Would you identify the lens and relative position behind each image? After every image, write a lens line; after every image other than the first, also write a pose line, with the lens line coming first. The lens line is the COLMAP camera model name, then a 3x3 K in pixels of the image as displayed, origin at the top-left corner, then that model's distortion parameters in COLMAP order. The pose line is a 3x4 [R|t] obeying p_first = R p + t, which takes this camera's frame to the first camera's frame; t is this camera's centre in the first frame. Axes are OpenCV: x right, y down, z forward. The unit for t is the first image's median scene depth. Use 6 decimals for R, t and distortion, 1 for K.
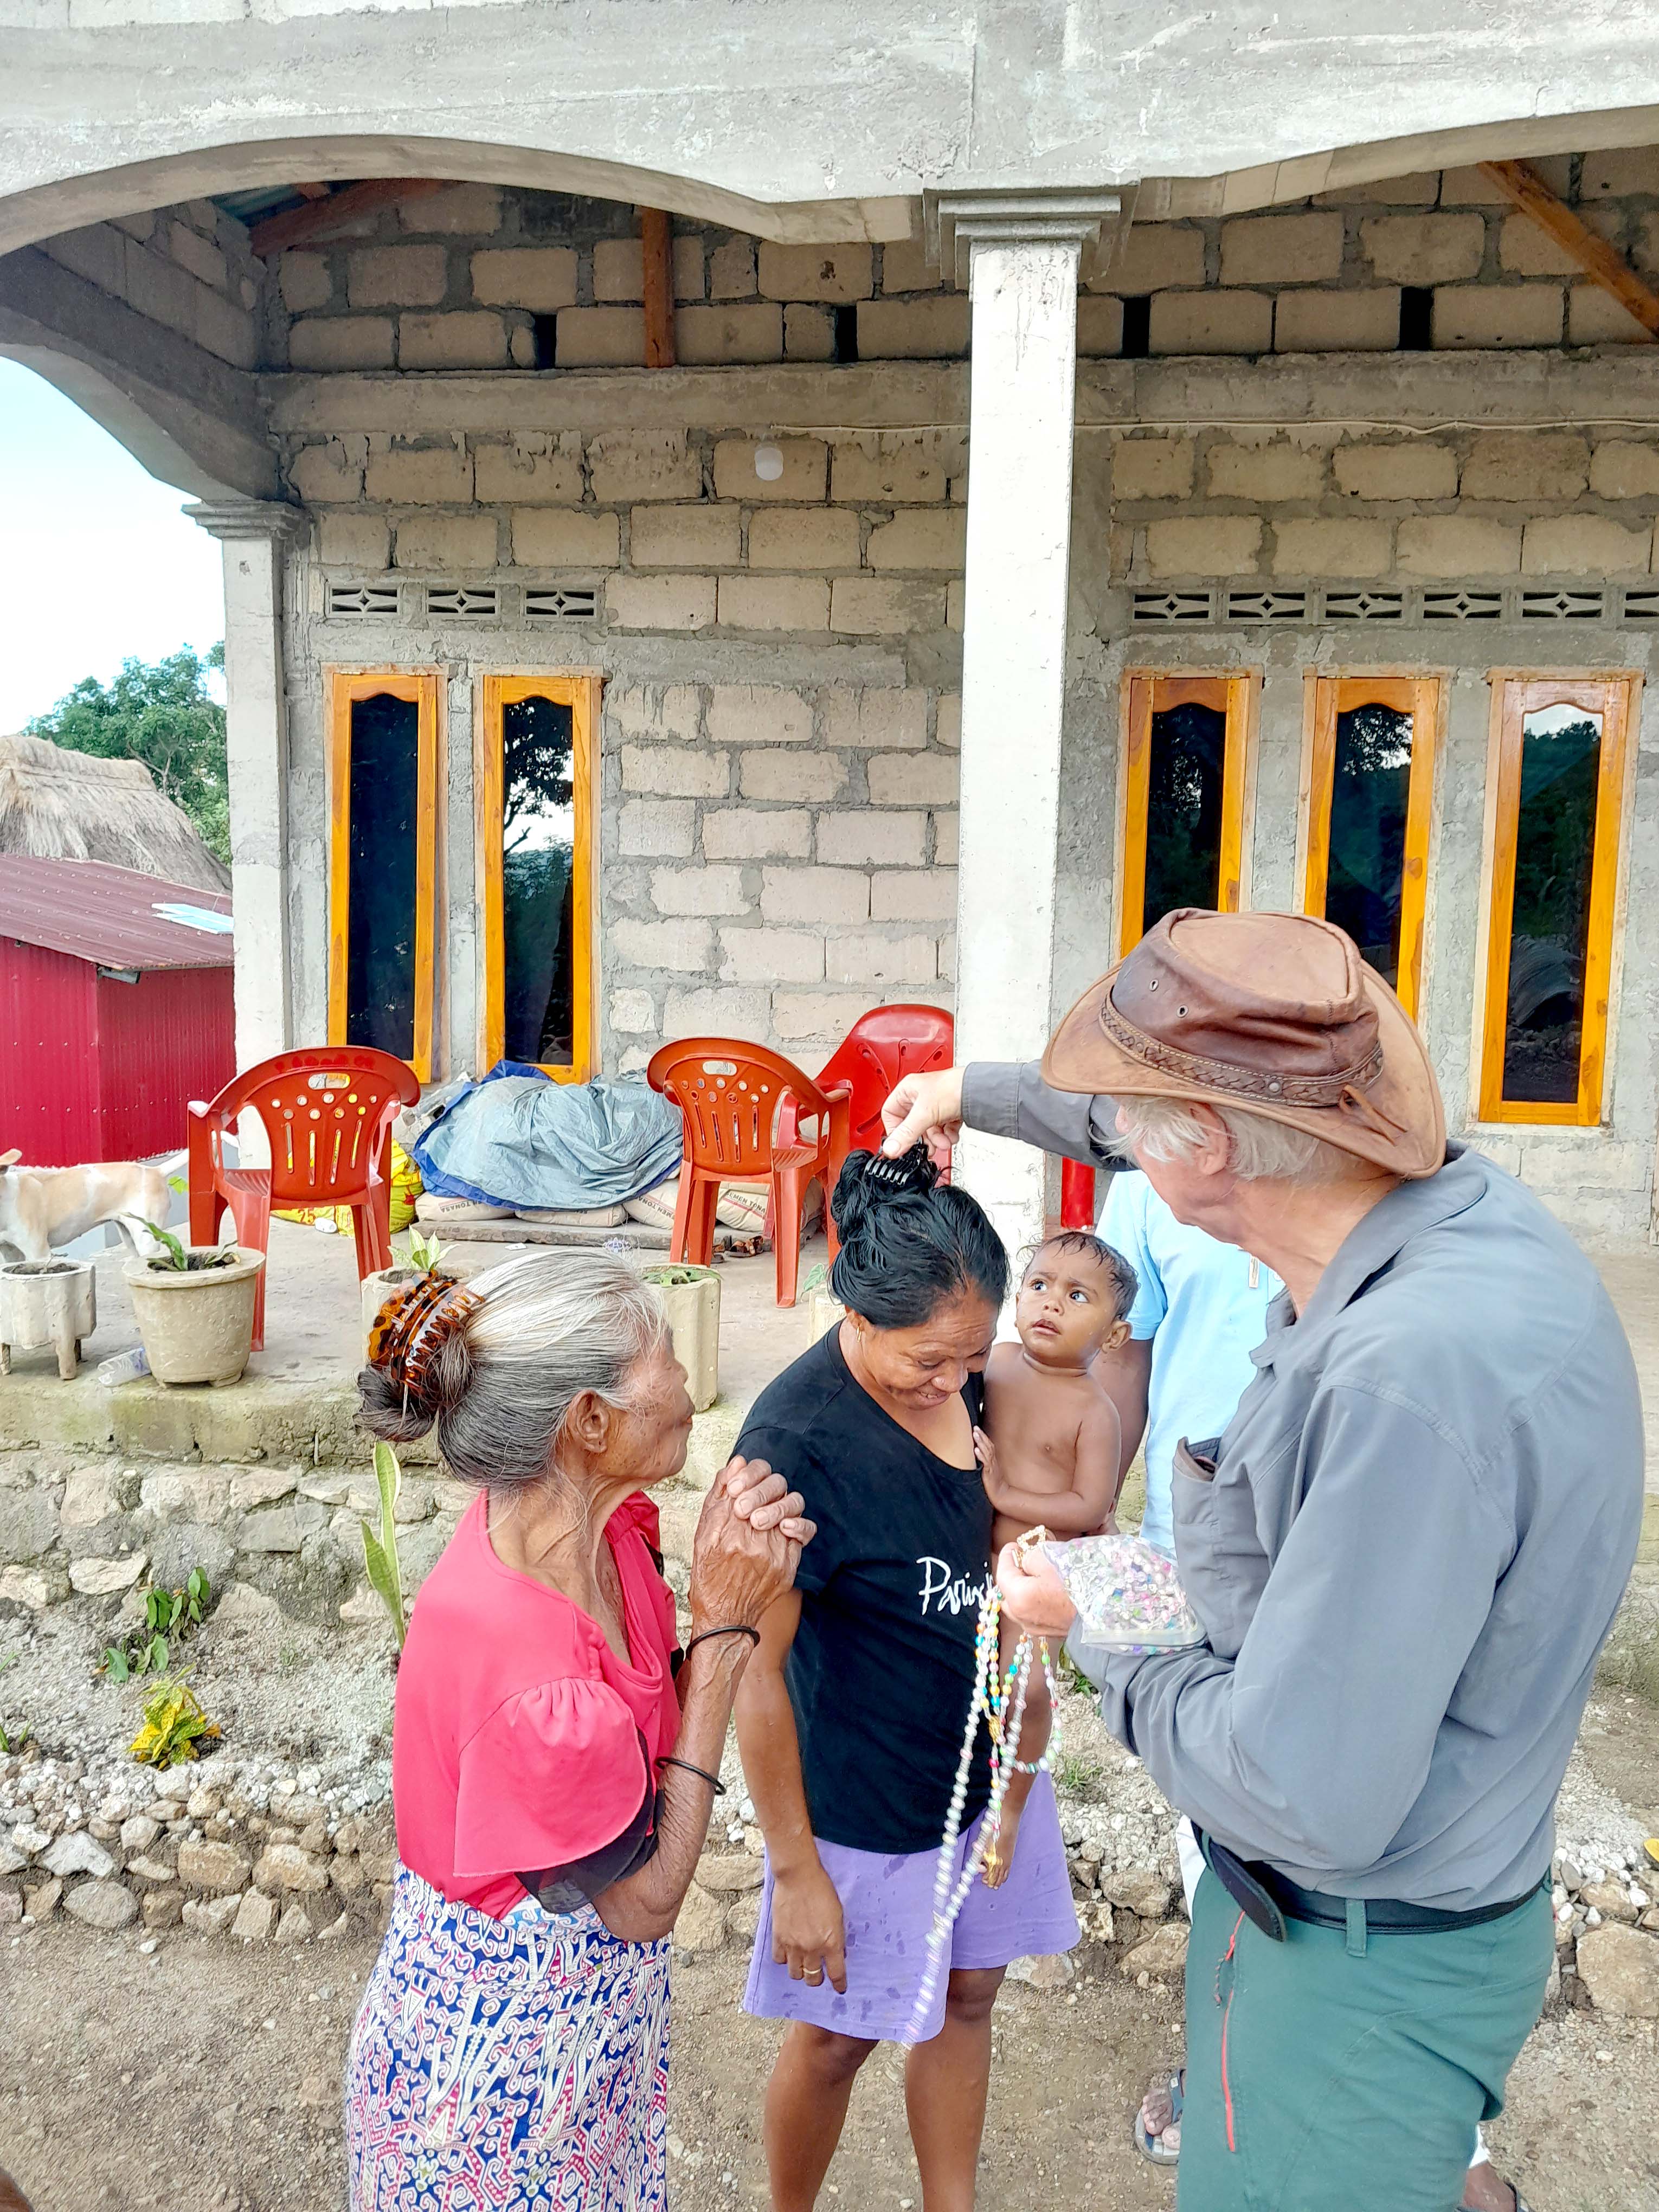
lens RADIAL K [[1784.8, 0, 836.8], [0, 1784.8, 1096.9], [0, 0, 1]] dist [0.048115, -0.000534]
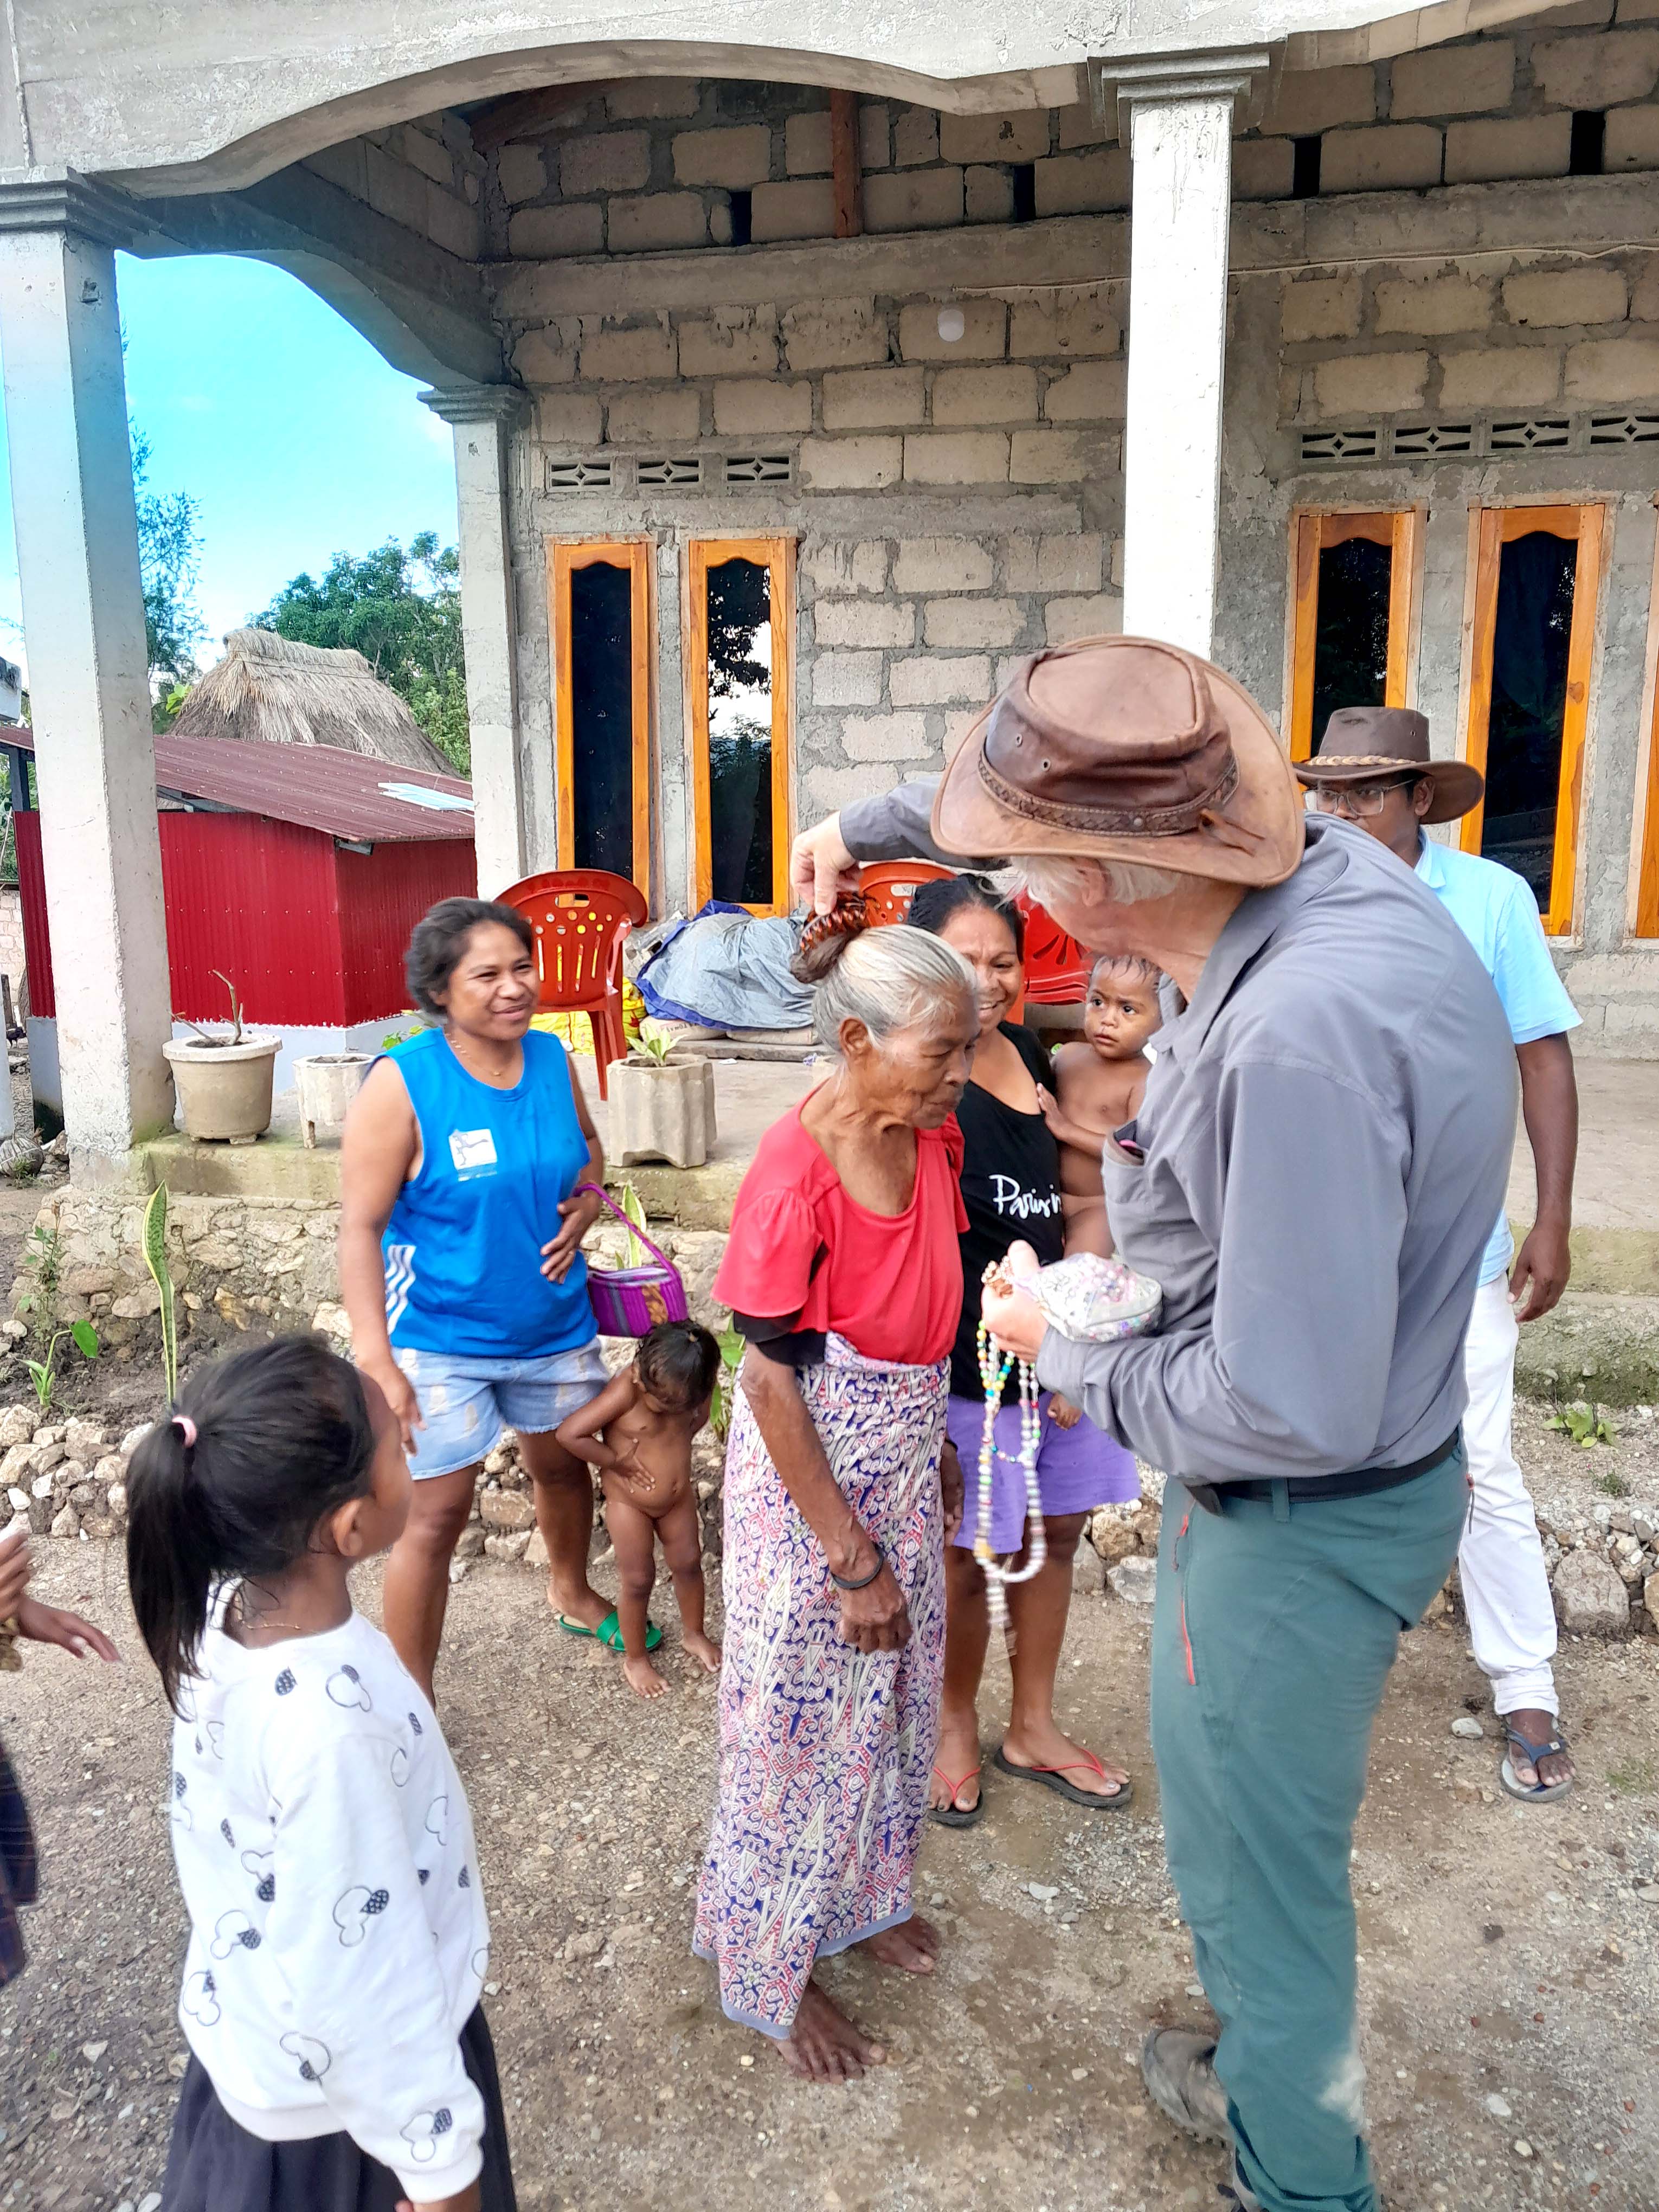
lens RADIAL K [[1770.4, 0, 836.6], [0, 1770.4, 1100.5], [0, 0, 1]] dist [0.092313, -0.063724]
pose [[0.994324, -0.003633, -0.106333, 0.006723], [0.010714, 0.997755, 0.066103, 0.034634], [0.105854, -0.066867, 0.992131, -0.094230]]
